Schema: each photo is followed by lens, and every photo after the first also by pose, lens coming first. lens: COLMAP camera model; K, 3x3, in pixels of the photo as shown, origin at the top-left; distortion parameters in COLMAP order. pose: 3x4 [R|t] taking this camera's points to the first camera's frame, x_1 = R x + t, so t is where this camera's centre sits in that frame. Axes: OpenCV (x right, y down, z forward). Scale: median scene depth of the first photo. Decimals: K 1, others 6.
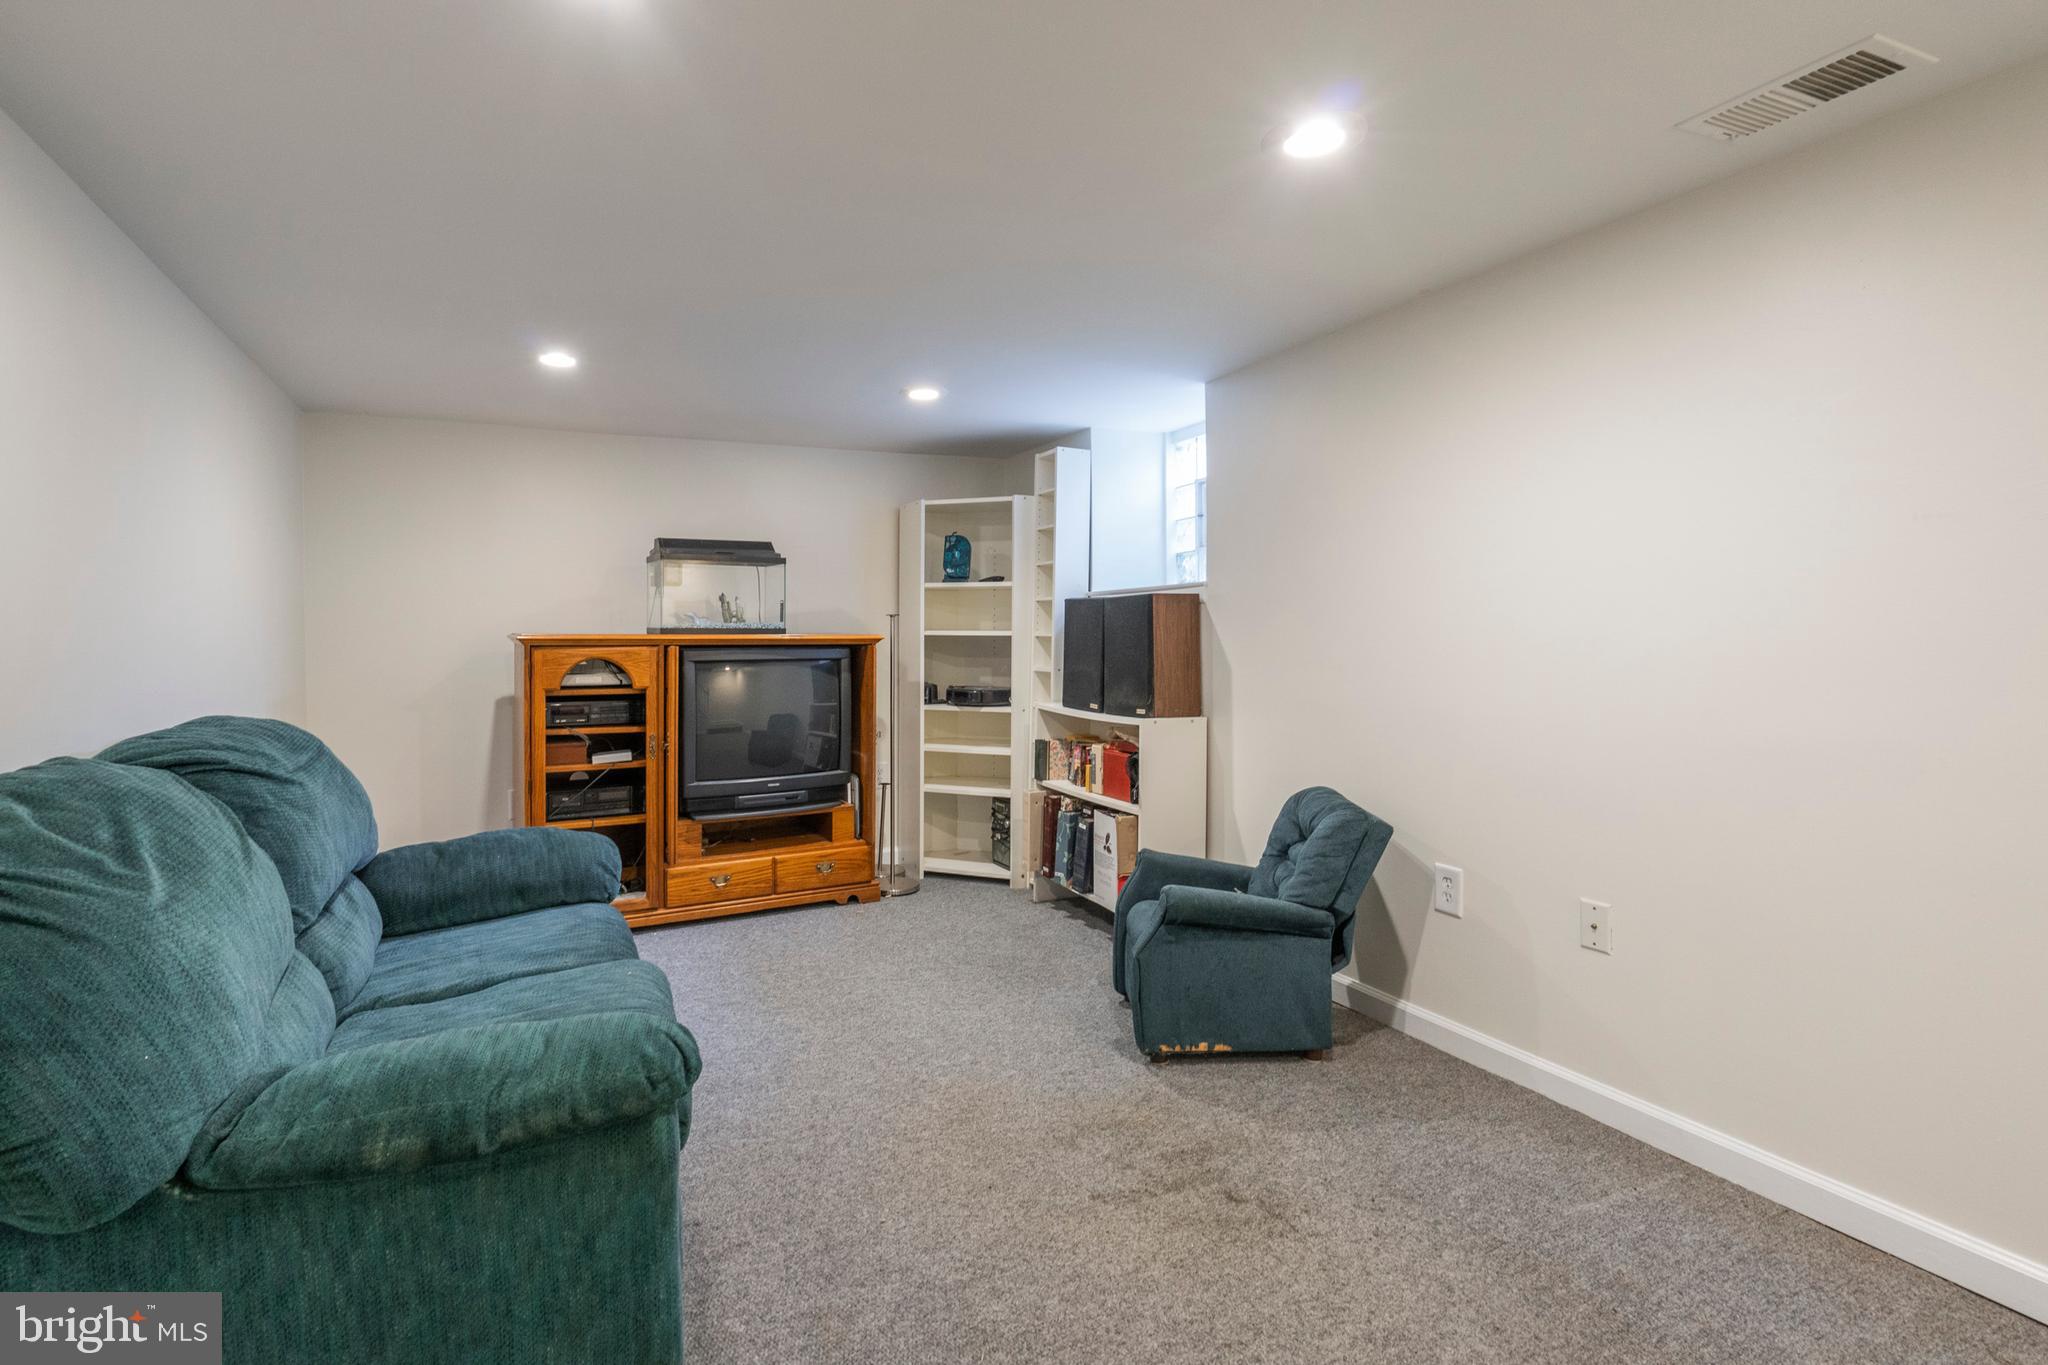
lens RADIAL K [[955.4, 0, 995.1], [0, 955.4, 636.2], [0, 0, 1]] dist [-0.008115, 0.000544]
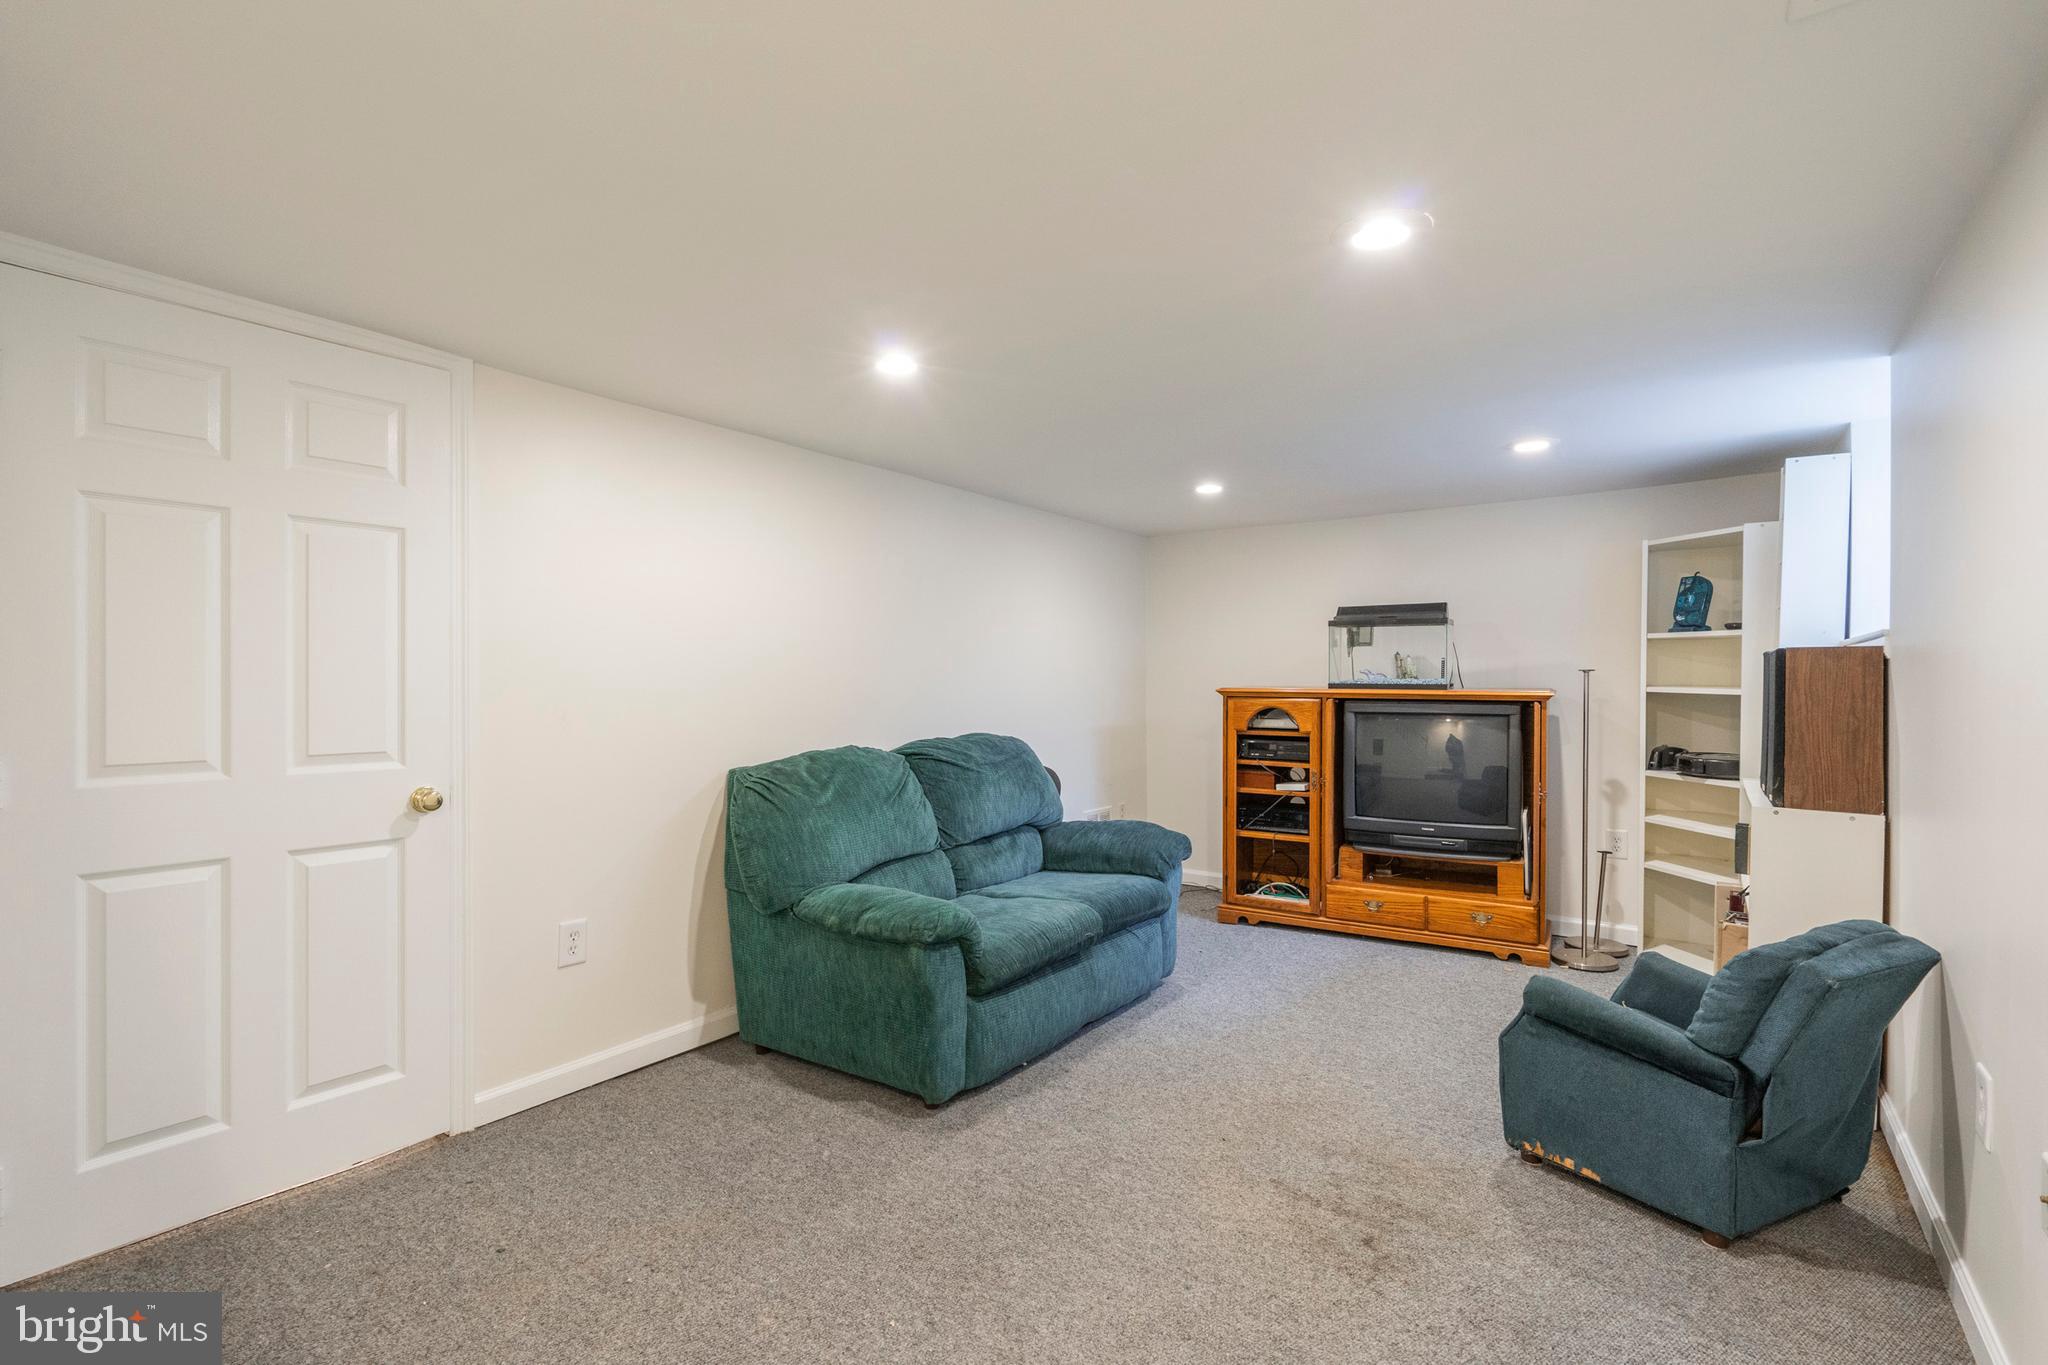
lens RADIAL K [[955.4, 0, 1036.3], [0, 955.4, 680.5], [0, 0, 1]] dist [-0.008115, 0.000544]
pose [[0.509593, 0.009565, -0.860363, 0.483795], [-0.004465, 0.999954, 0.008472, -0.020386], [0.860404, -0.000476, 0.509612, 0.072269]]
